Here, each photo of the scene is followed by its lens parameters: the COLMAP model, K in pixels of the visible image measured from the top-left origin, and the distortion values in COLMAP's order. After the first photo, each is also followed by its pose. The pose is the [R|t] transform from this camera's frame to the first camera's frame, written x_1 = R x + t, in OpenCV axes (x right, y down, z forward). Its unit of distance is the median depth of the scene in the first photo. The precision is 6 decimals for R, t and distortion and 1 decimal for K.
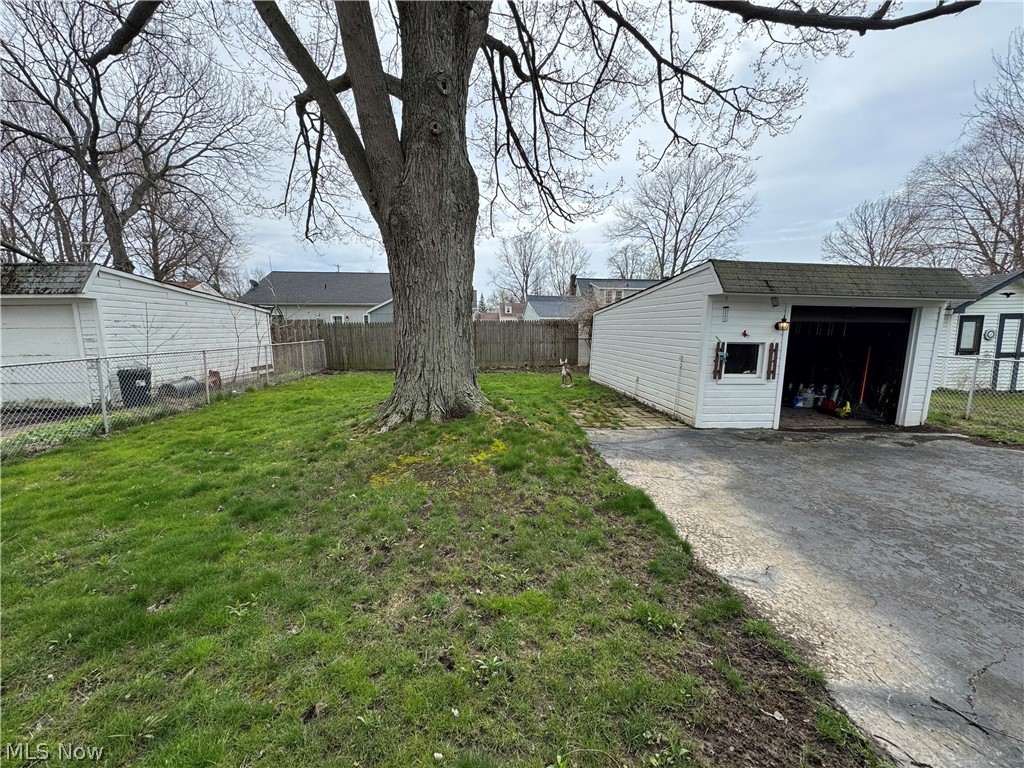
lens RADIAL K [[404.8, 0, 510.4], [0, 404.8, 382.6], [0, 0, 1]] dist [-0.005406, -0.000218]
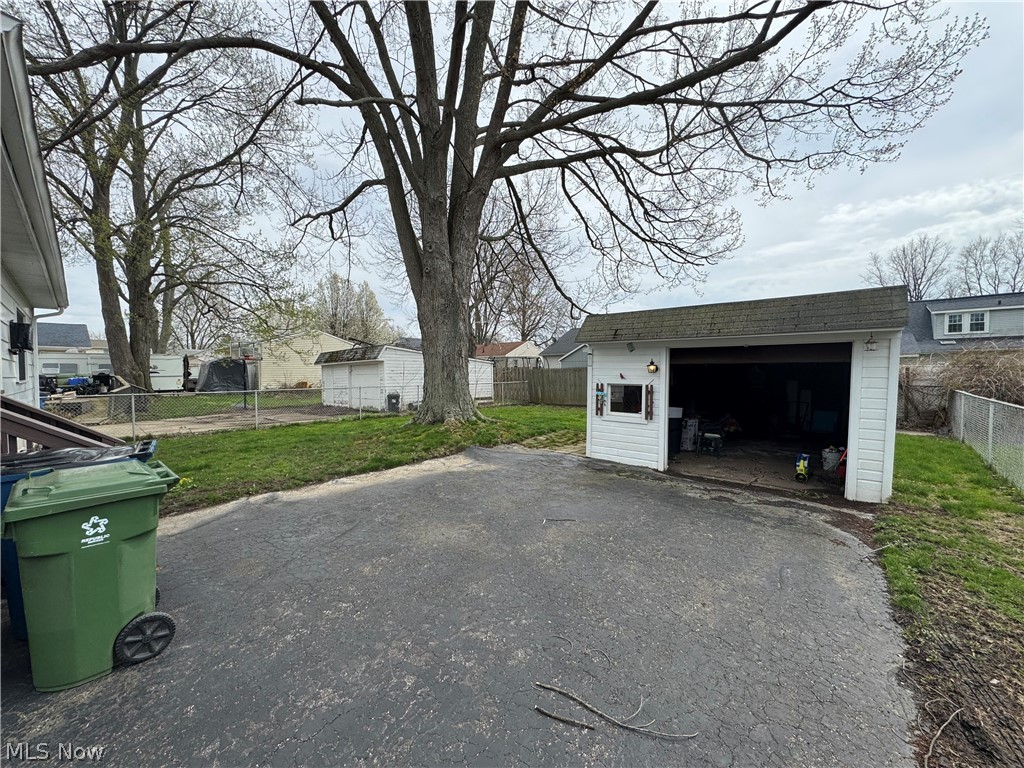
lens RADIAL K [[404.8, 0, 514.3], [0, 404.8, 381.5], [0, 0, 1]] dist [-0.005406, -0.000218]
pose [[0.693705, 0.007286, -0.720222, 1.137426], [-0.085543, 0.993705, -0.072341, -0.001185], [0.715161, 0.111793, 0.689961, 0.023946]]
